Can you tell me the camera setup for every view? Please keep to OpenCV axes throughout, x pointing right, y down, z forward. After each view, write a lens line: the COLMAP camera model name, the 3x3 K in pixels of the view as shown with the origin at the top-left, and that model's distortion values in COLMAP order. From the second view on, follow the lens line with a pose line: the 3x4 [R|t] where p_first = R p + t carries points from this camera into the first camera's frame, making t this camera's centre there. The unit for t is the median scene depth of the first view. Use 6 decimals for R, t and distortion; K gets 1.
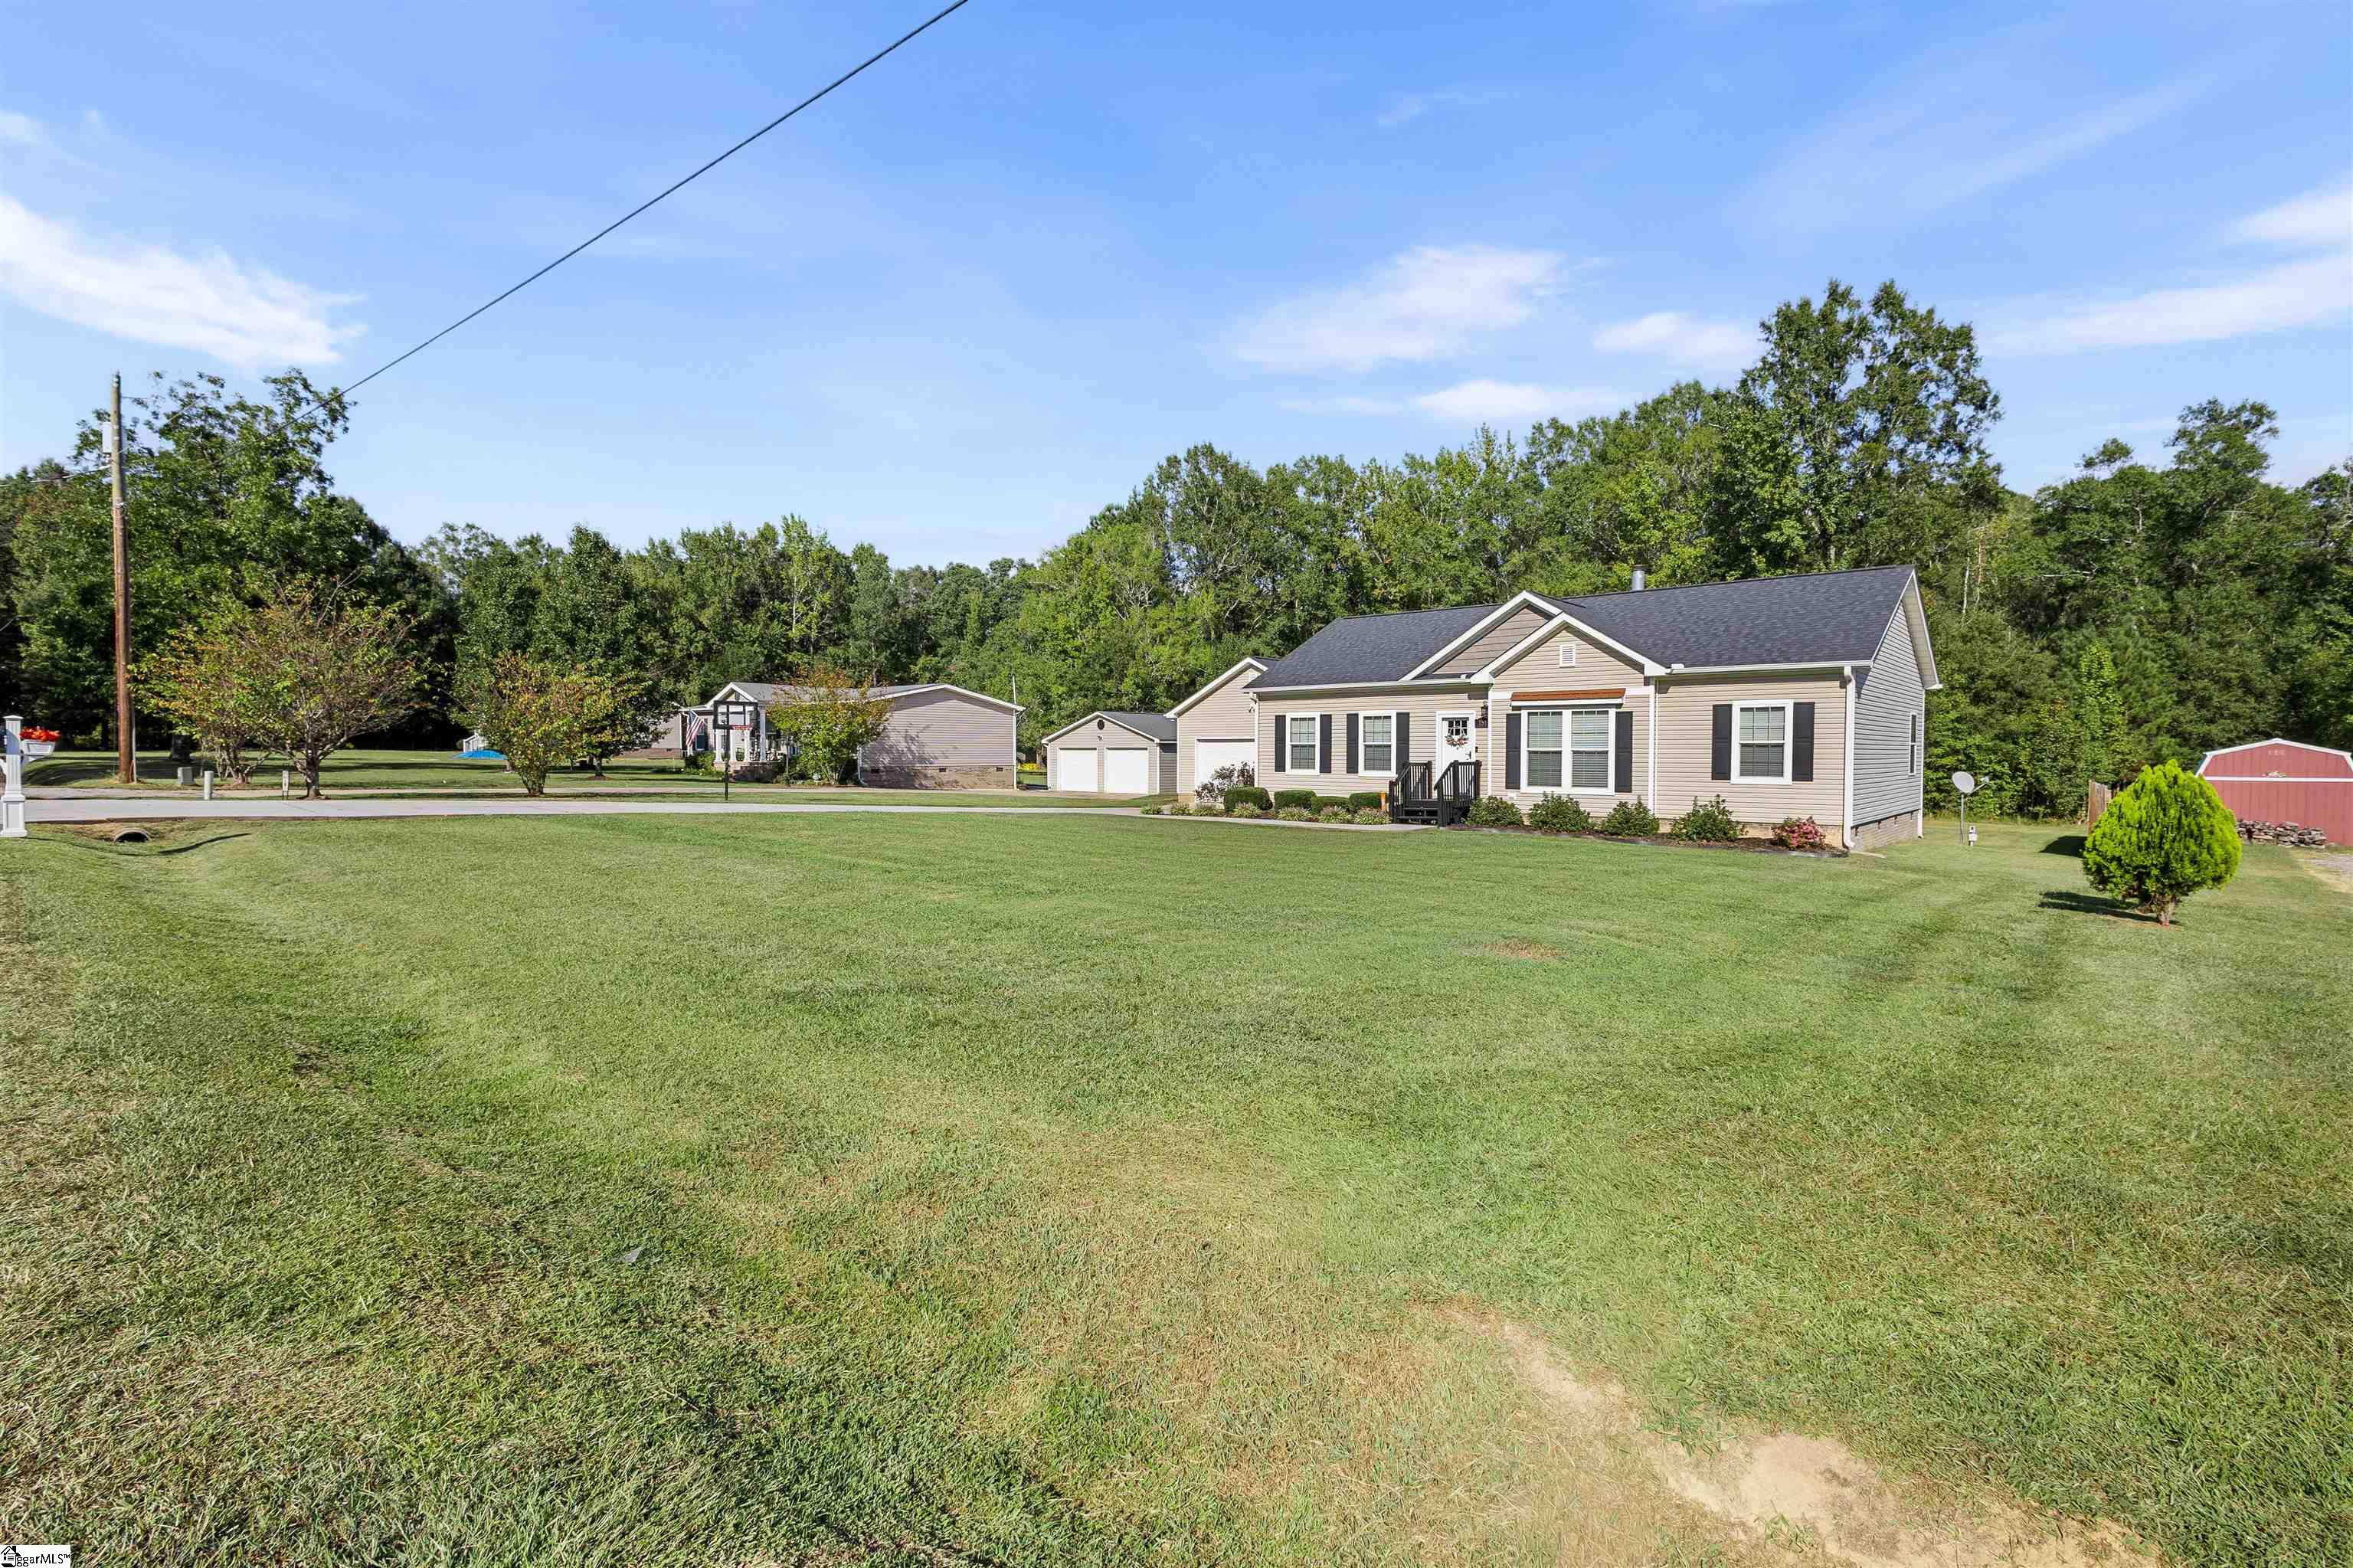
lens RADIAL K [[1082.0, 0, 1176.6], [0, 1082.0, 796.7], [0, 0, 1]] dist [0.011405, -0.001759]
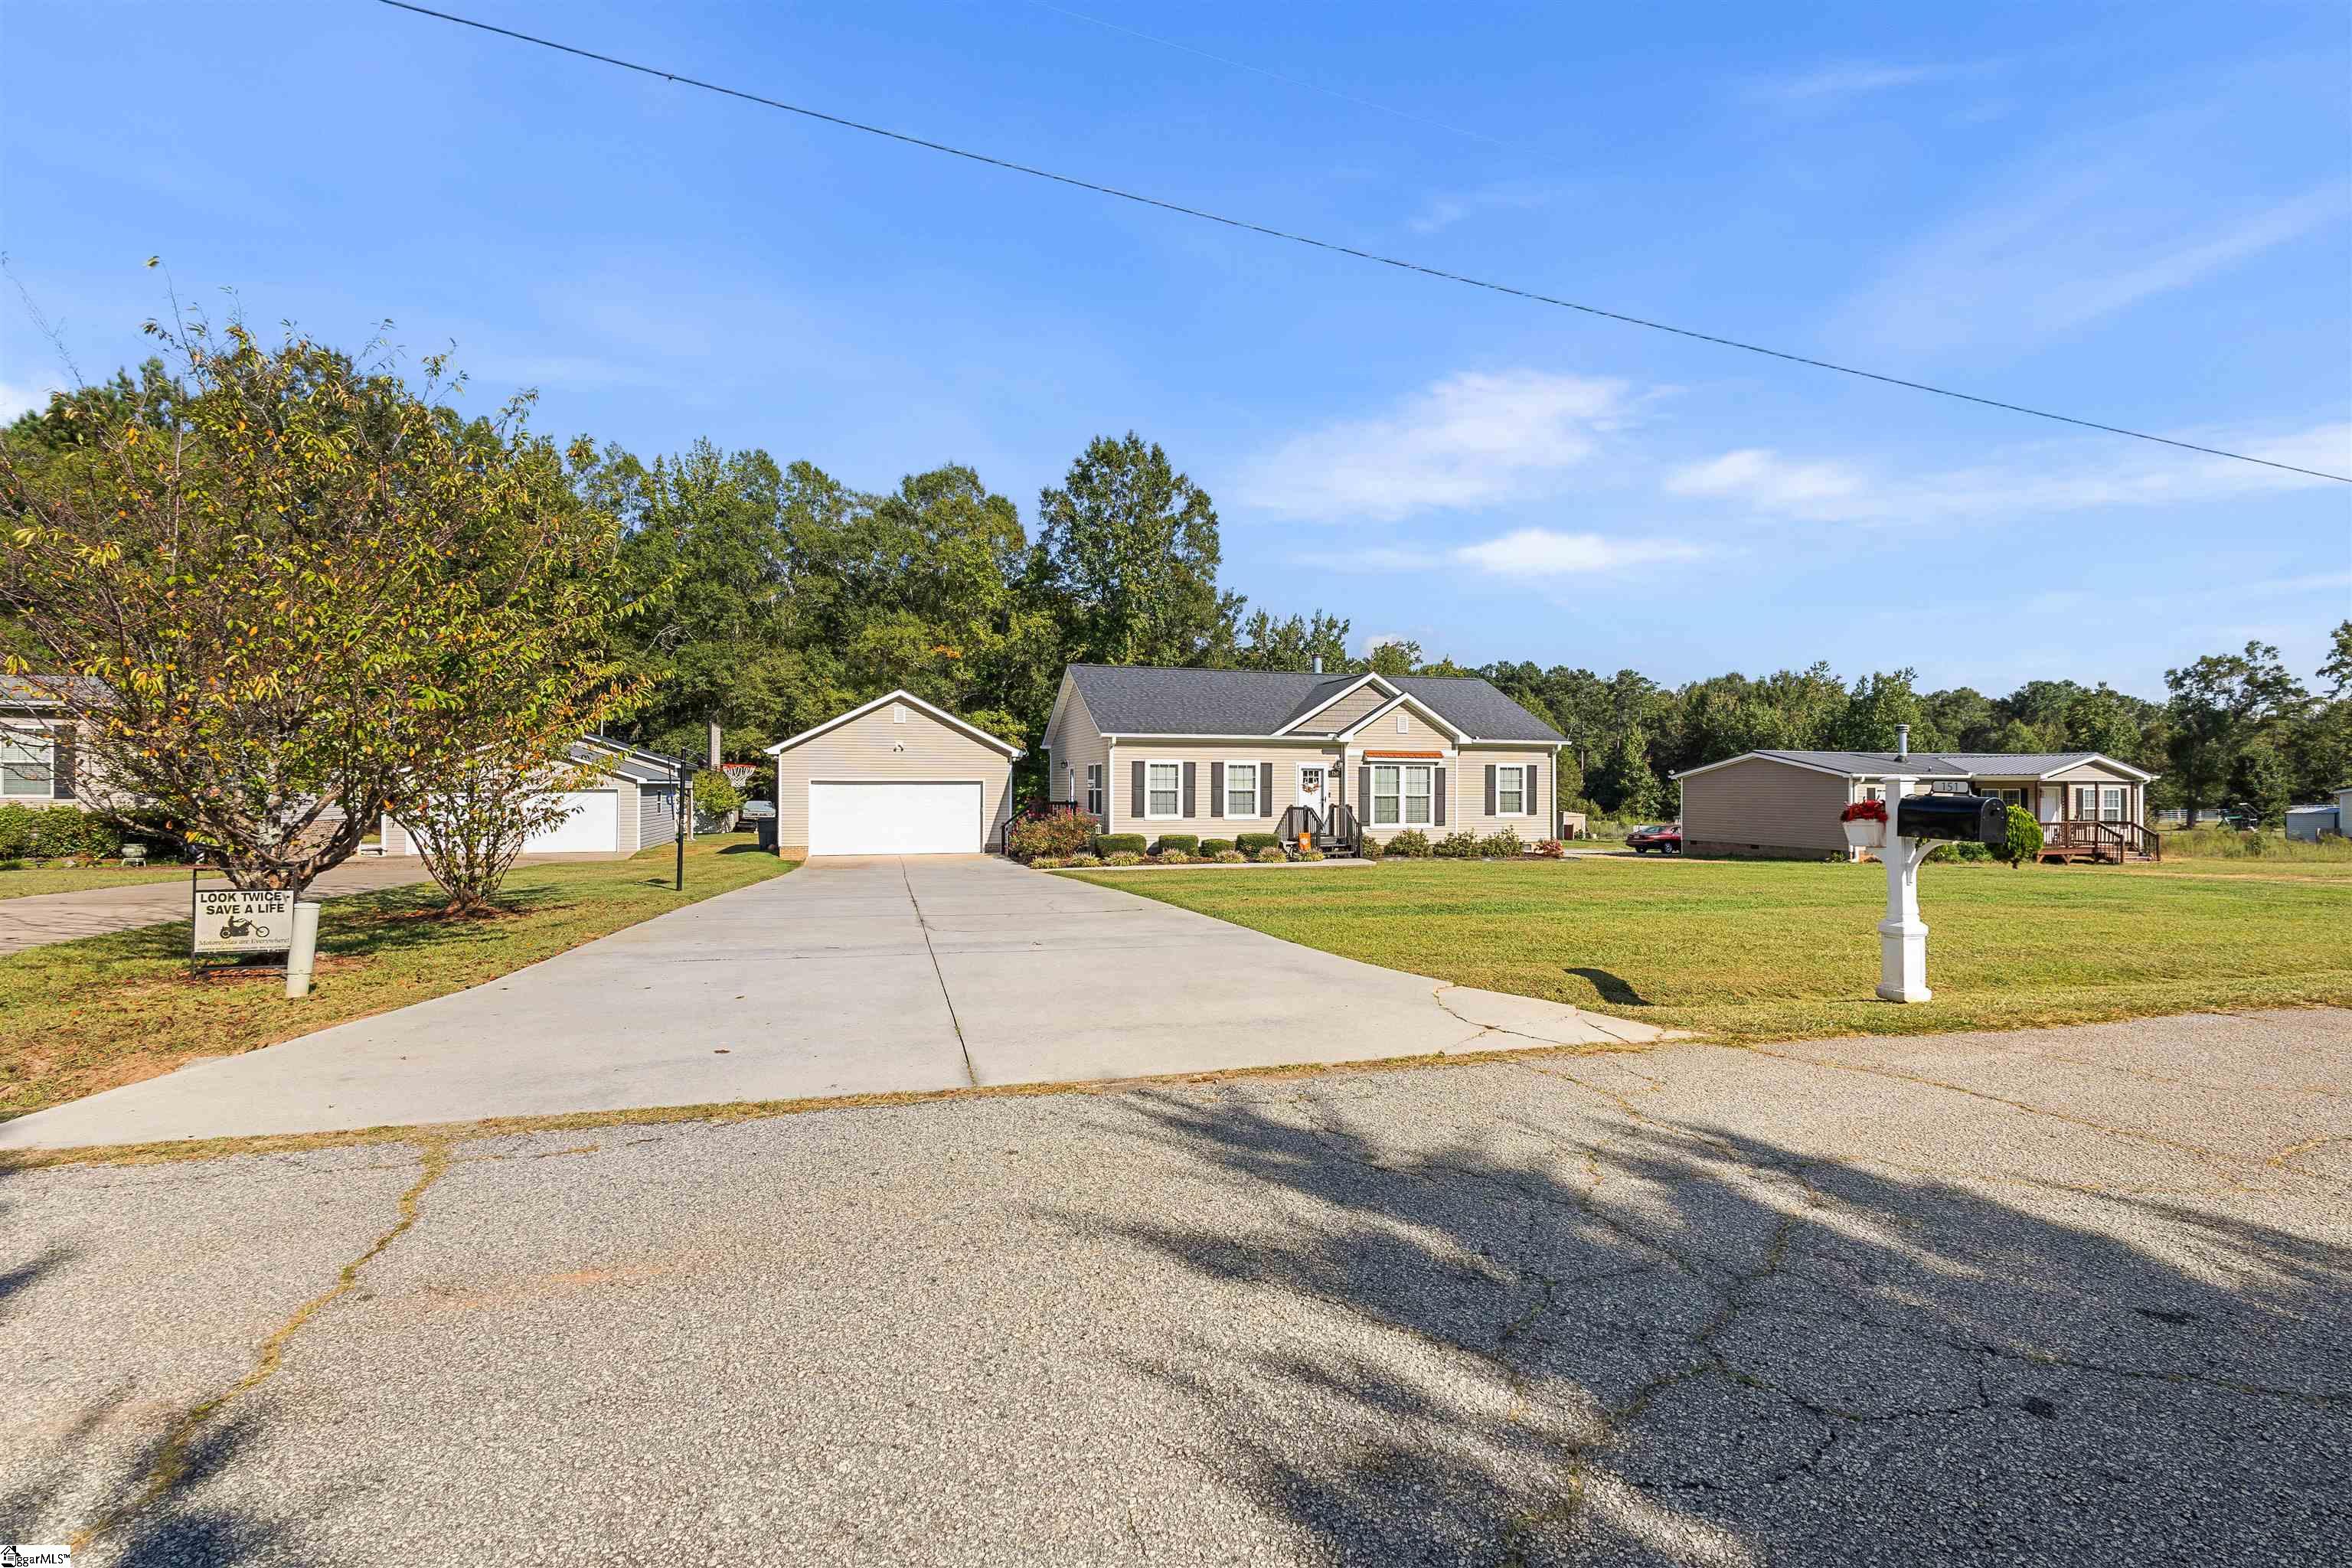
lens RADIAL K [[1081.5, 0, 1178.6], [0, 1081.5, 794.4], [0, 0, 1]] dist [0.011405, -0.001759]
pose [[0.521795, -0.007619, 0.853037, -0.830714], [0.034135, 0.999346, -0.011955, -0.034326], [-0.852387, 0.035357, 0.521714, 0.489865]]
